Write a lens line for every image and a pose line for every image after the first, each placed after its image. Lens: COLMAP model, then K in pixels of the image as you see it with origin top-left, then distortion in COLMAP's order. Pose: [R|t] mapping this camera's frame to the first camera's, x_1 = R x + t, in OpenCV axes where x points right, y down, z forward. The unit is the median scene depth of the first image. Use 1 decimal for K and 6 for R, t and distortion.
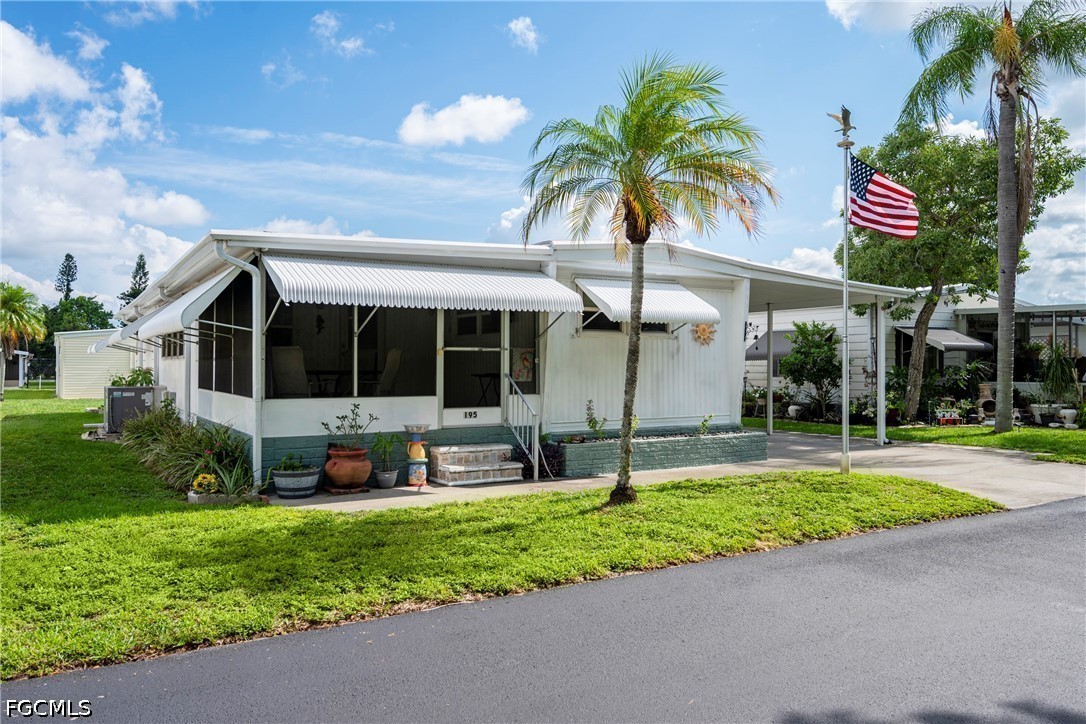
lens RADIAL K [[806.6, 0, 545.9], [0, 806.6, 360.8], [0, 0, 1]] dist [-0.005974, -0.002257]
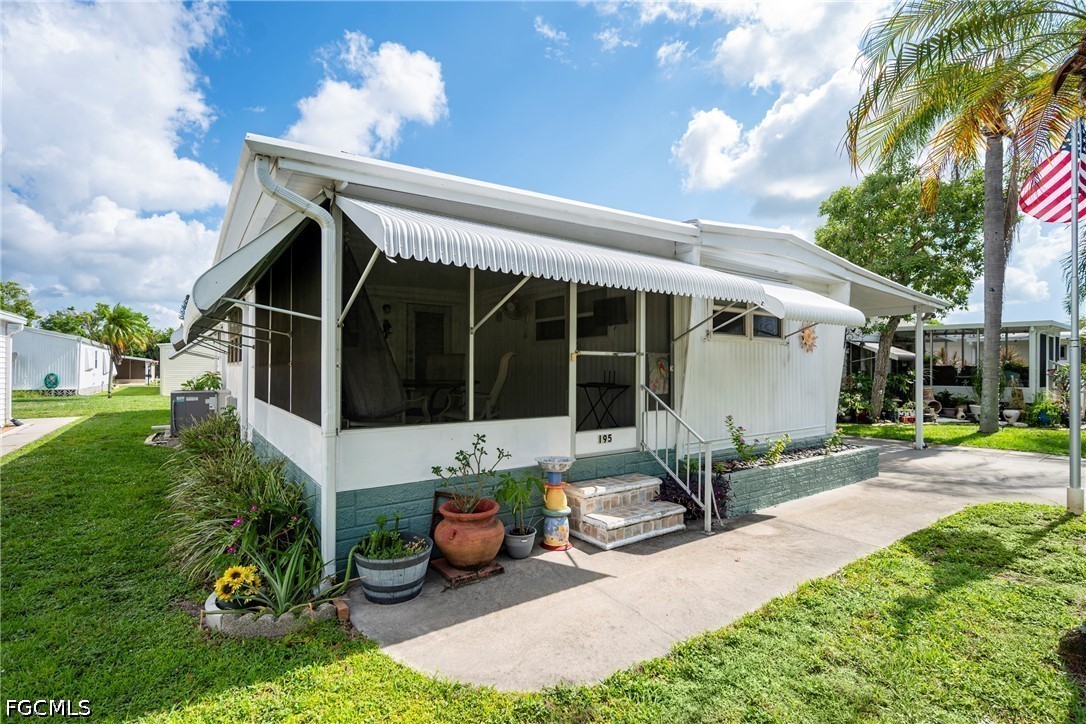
lens RADIAL K [[501.8, 0, 518.5], [0, 501.8, 366.8], [0, 0, 1]] dist [-0.004168, -0.000201]
pose [[0.999109, 0.003427, 0.042057, -0.199702], [-0.003446, 0.999994, 0.000381, -0.001736], [-0.042056, -0.000526, 0.999115, 0.532201]]
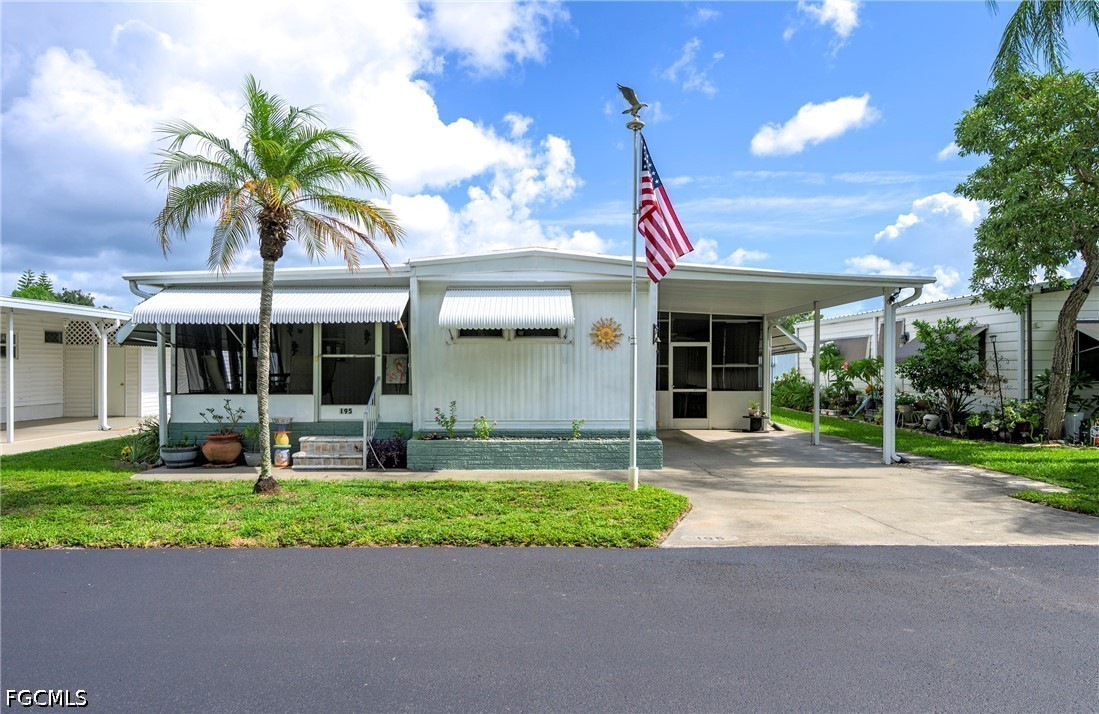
lens RADIAL K [[679.6, 0, 544.2], [0, 679.6, 366.6], [0, 0, 1]] dist [-0.005391, 0.000793]
pose [[0.854997, -0.001433, -0.518631, 0.688199], [0.003486, 0.999989, 0.002983, -0.000518], [0.518621, -0.004358, 0.854993, 0.298264]]
